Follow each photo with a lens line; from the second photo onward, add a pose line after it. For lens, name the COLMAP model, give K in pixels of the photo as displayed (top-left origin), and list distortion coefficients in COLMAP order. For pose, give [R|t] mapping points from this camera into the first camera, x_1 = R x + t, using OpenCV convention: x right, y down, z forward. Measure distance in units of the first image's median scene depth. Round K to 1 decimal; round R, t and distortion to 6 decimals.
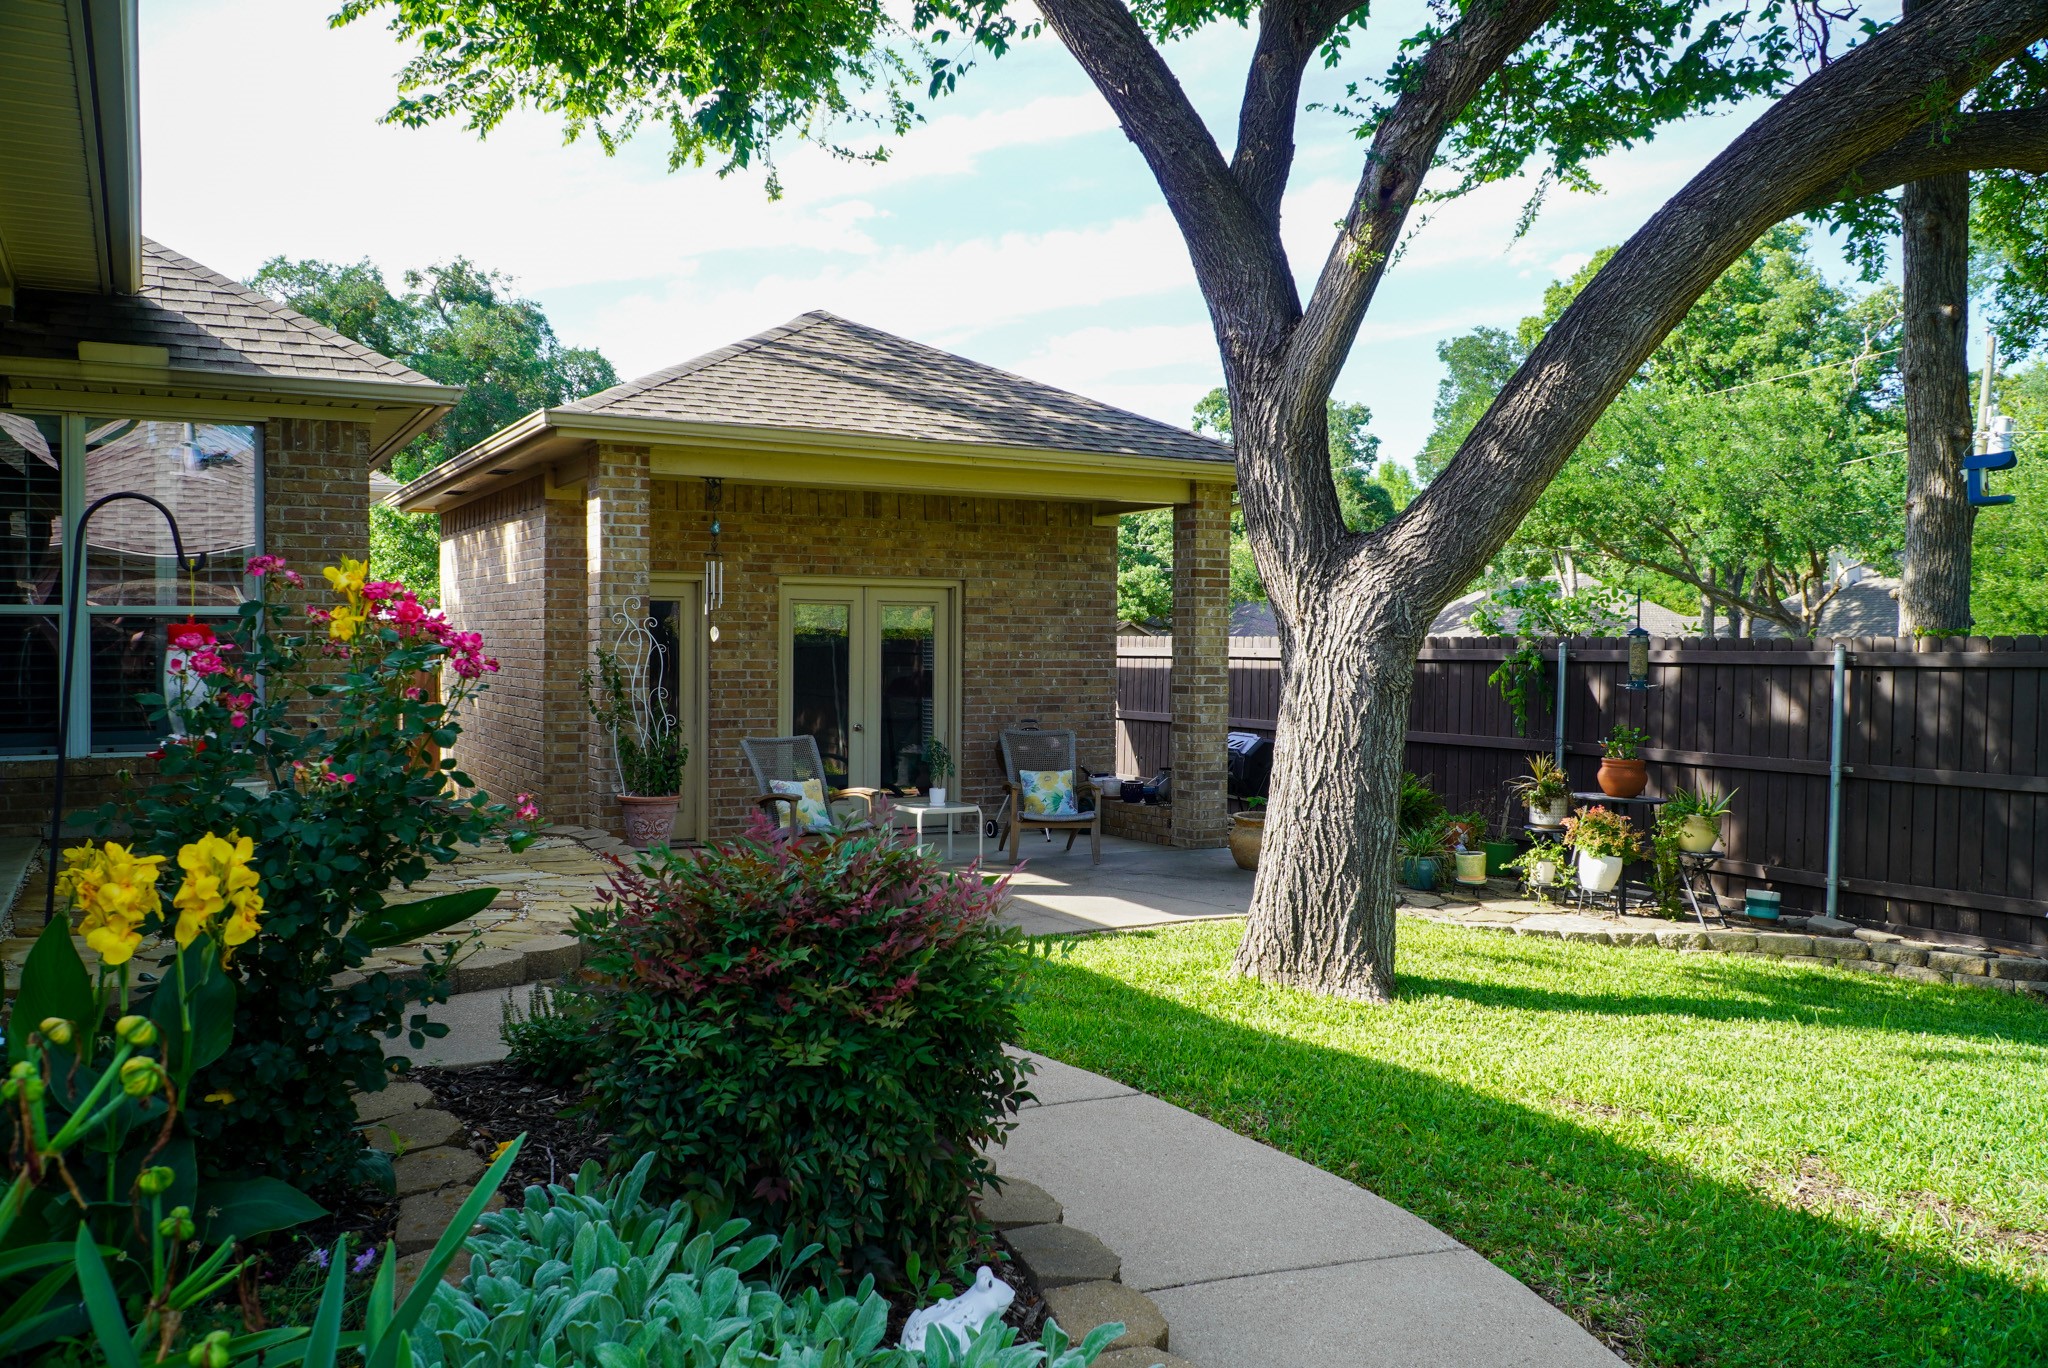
lens RADIAL K [[1637.4, 0, 999.7], [0, 1637.4, 676.8], [0, 0, 1]] dist [-0.001213, 0.016020]
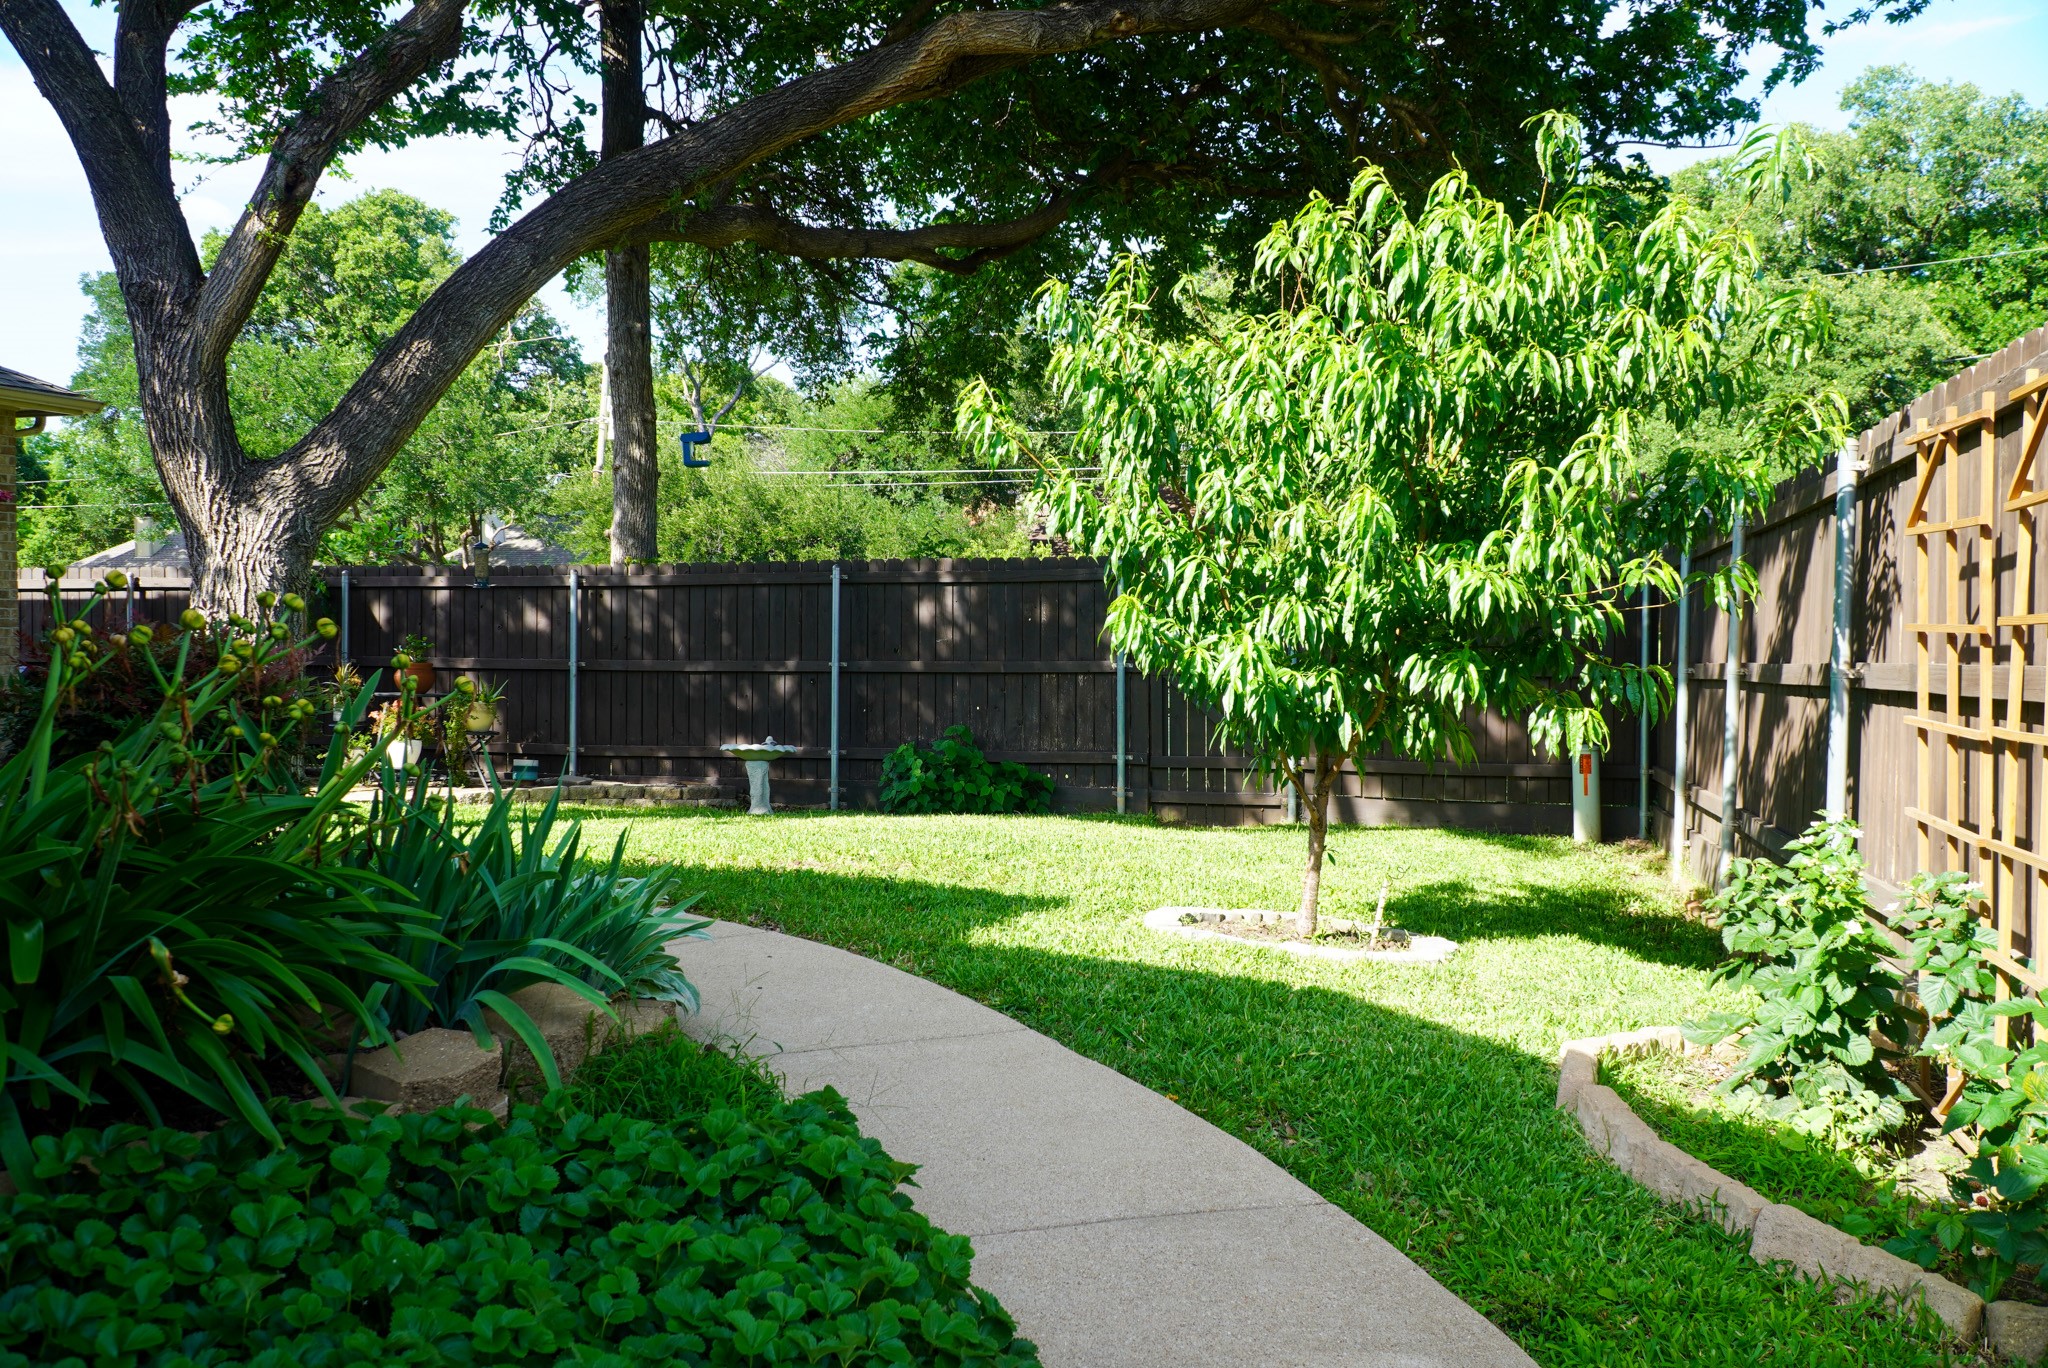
lens RADIAL K [[1624.2, 0, 1015.3], [0, 1624.2, 674.1], [0, 0, 1]] dist [0.002571, -0.001917]
pose [[0.698929, -0.034920, 0.714338, -0.177454], [0.018792, 0.999359, 0.030467, 0.031221], [-0.714944, -0.007871, 0.699137, -0.172626]]
